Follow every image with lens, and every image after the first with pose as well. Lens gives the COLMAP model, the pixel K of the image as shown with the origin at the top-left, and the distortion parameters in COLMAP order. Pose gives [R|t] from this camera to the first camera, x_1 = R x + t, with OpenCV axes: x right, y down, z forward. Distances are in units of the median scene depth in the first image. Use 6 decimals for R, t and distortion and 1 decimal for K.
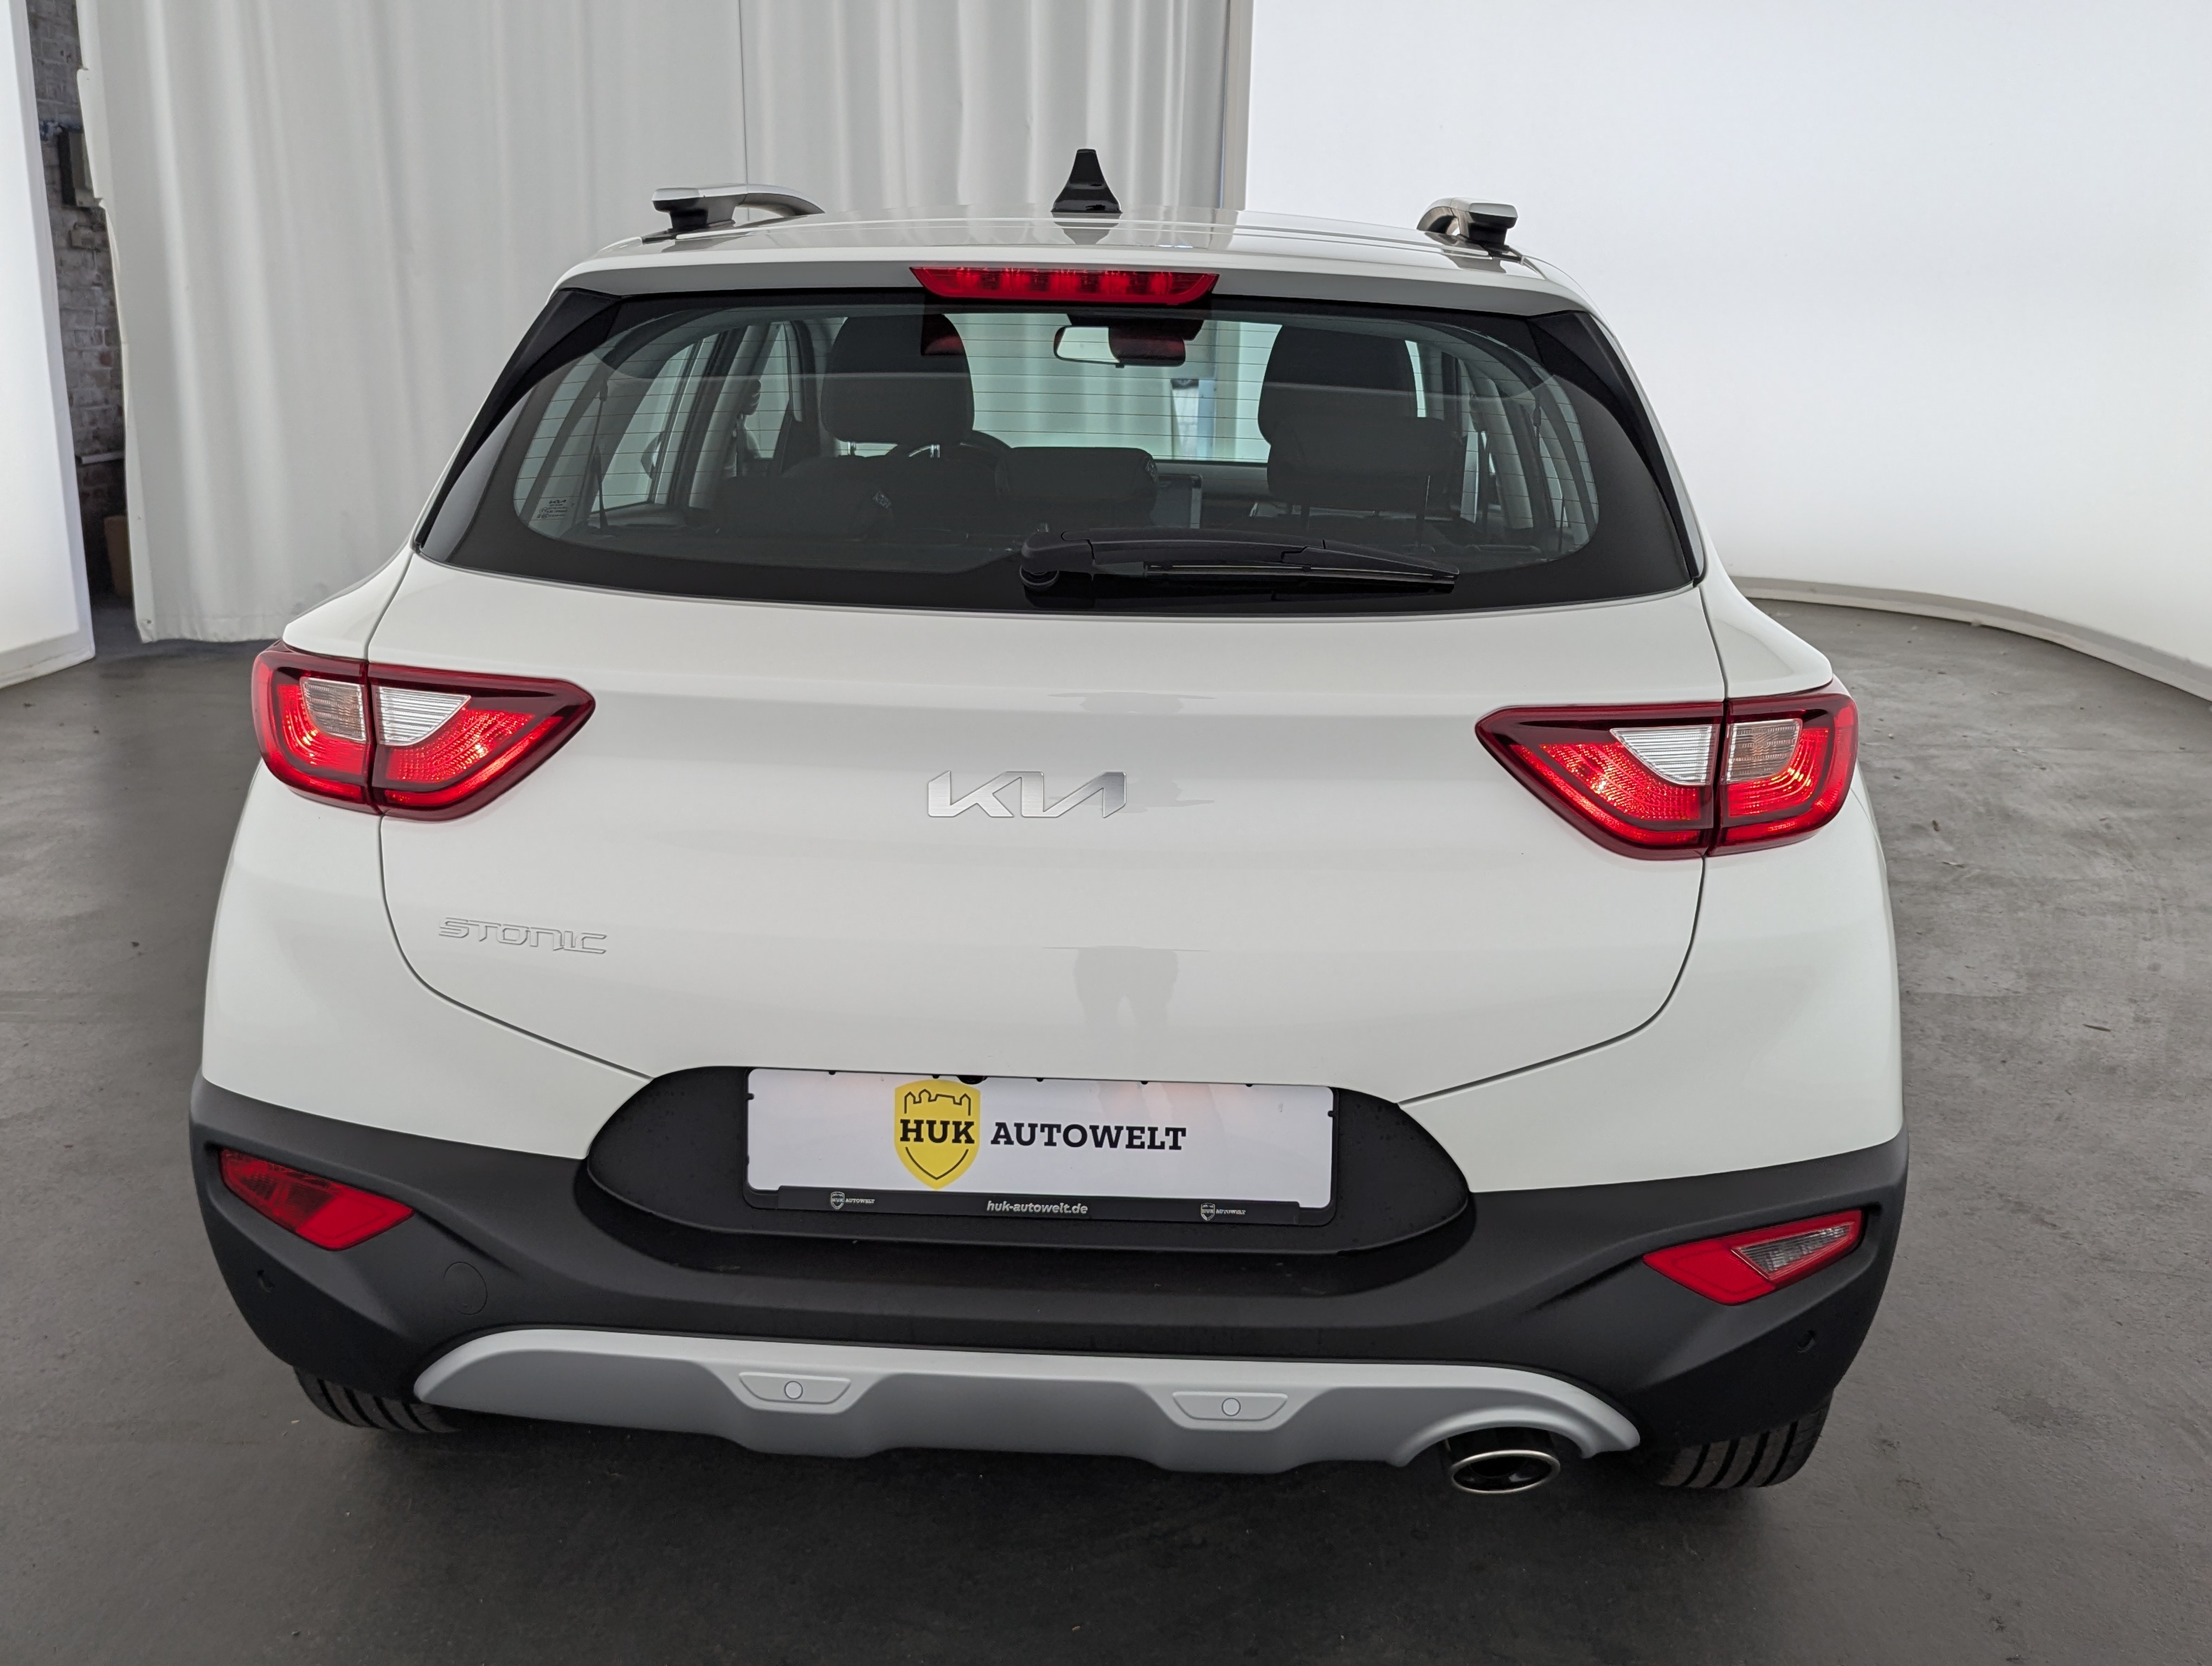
lens RADIAL K [[2203.3, 0, 1106.0], [0, 2203.3, 833.0], [0, 0, 1]] dist [0.036986, -0.026512]
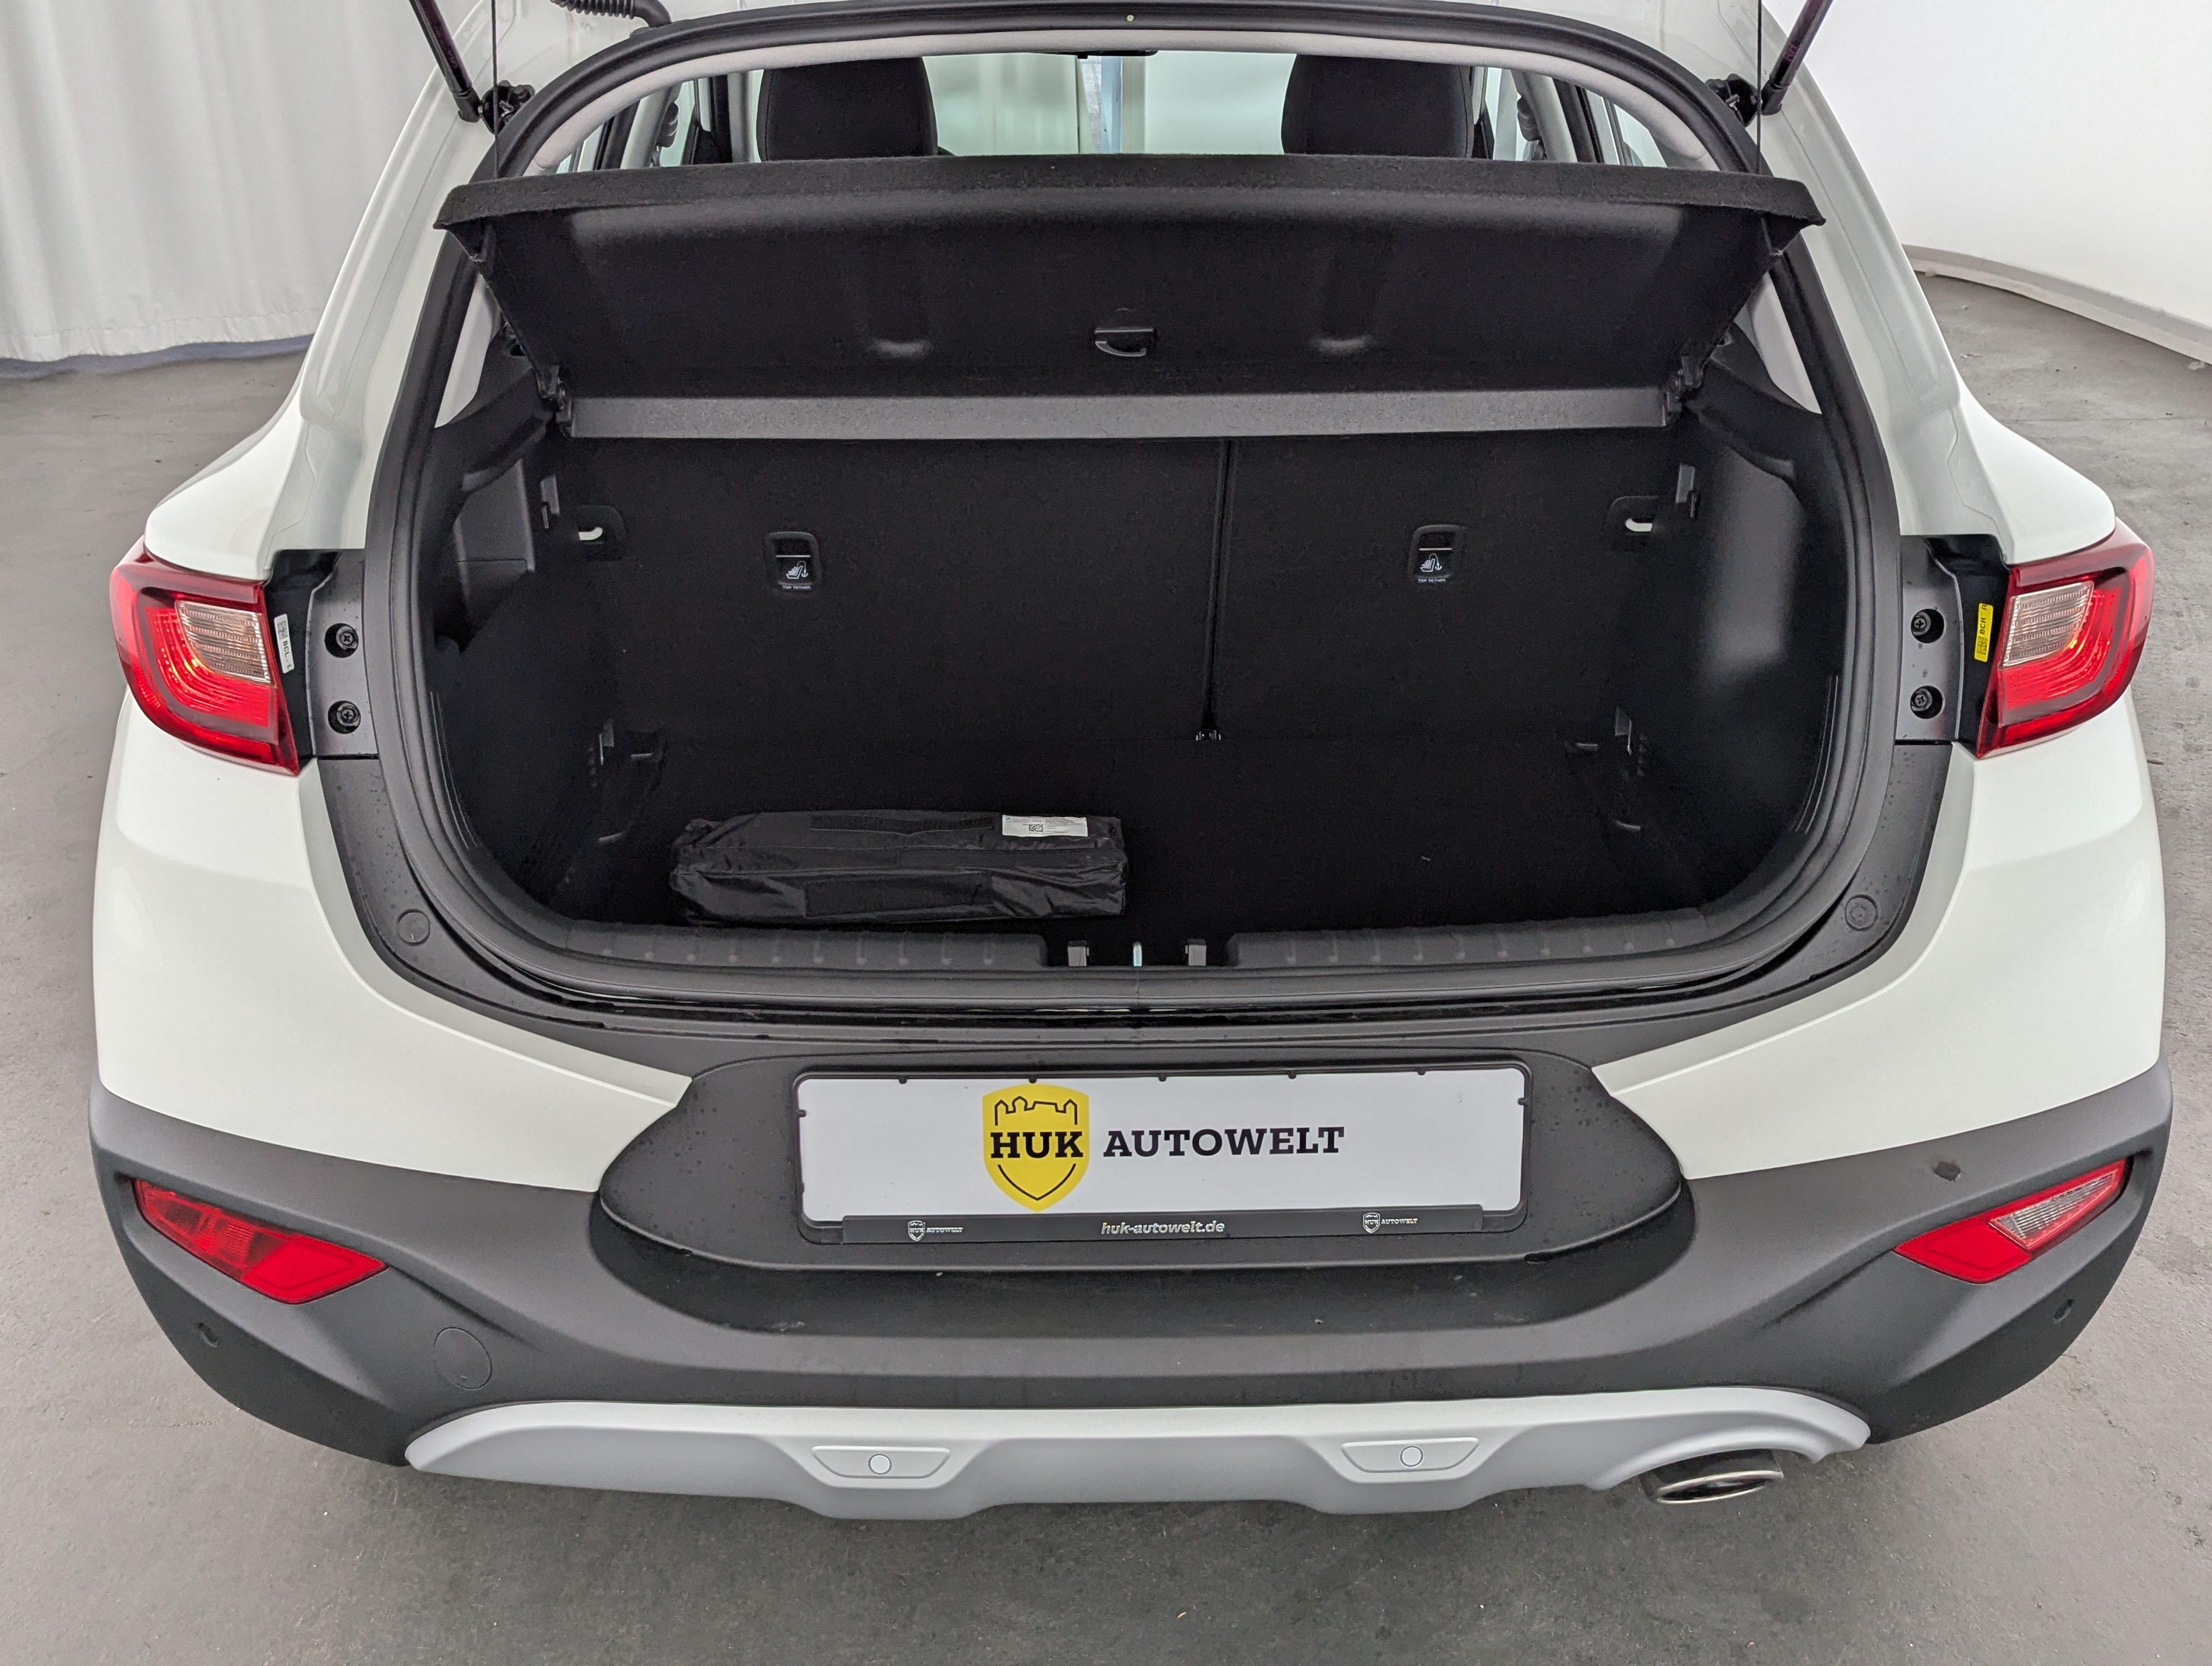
lens RADIAL K [[2203.3, 0, 1106.0], [0, 2203.3, 833.0], [0, 0, 1]] dist [0.036986, -0.026512]
pose [[0.997833, -0.047505, 0.045521, -0.082477], [0.039918, 0.987092, 0.155098, -0.102248], [-0.052301, -0.152945, 0.986850, 0.216324]]
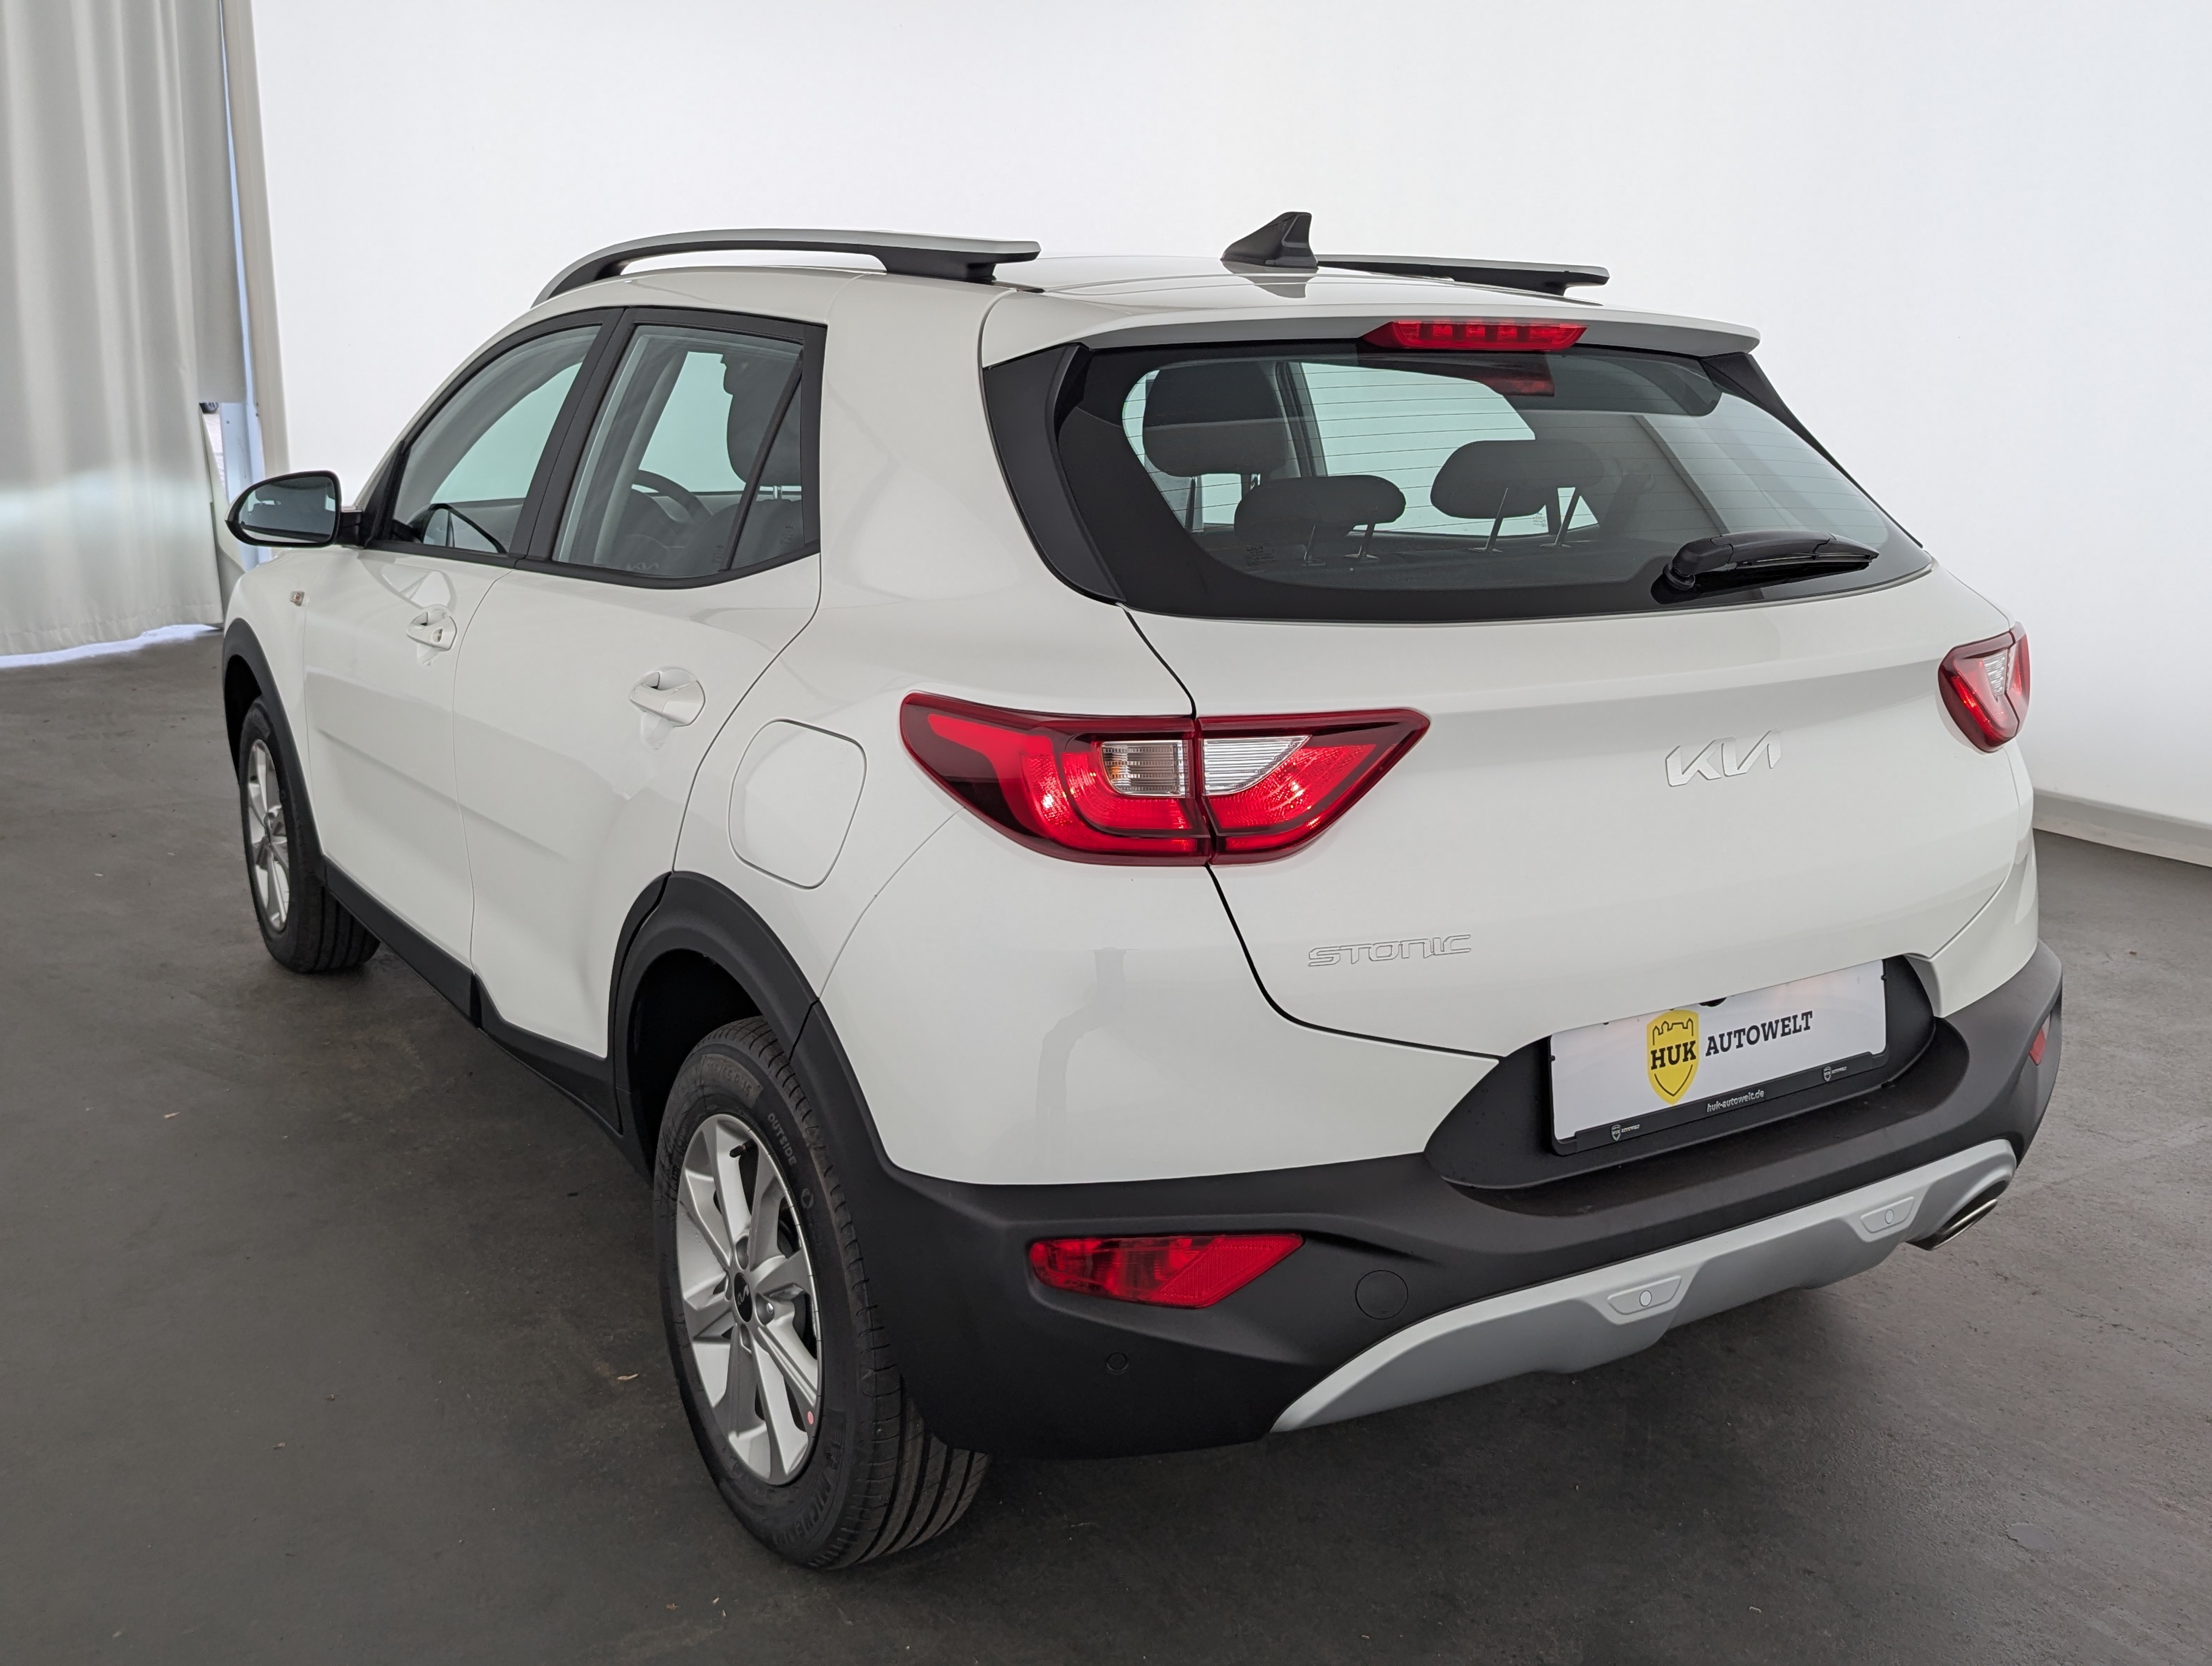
lens RADIAL K [[2203.3, 0, 1106.0], [0, 2203.3, 833.0], [0, 0, 1]] dist [0.036986, -0.026512]
pose [[0.795328, -0.140844, 0.589590, -0.993494], [0.148015, 0.988314, 0.036429, -0.069154], [-0.587831, 0.058295, 0.806880, 0.220598]]
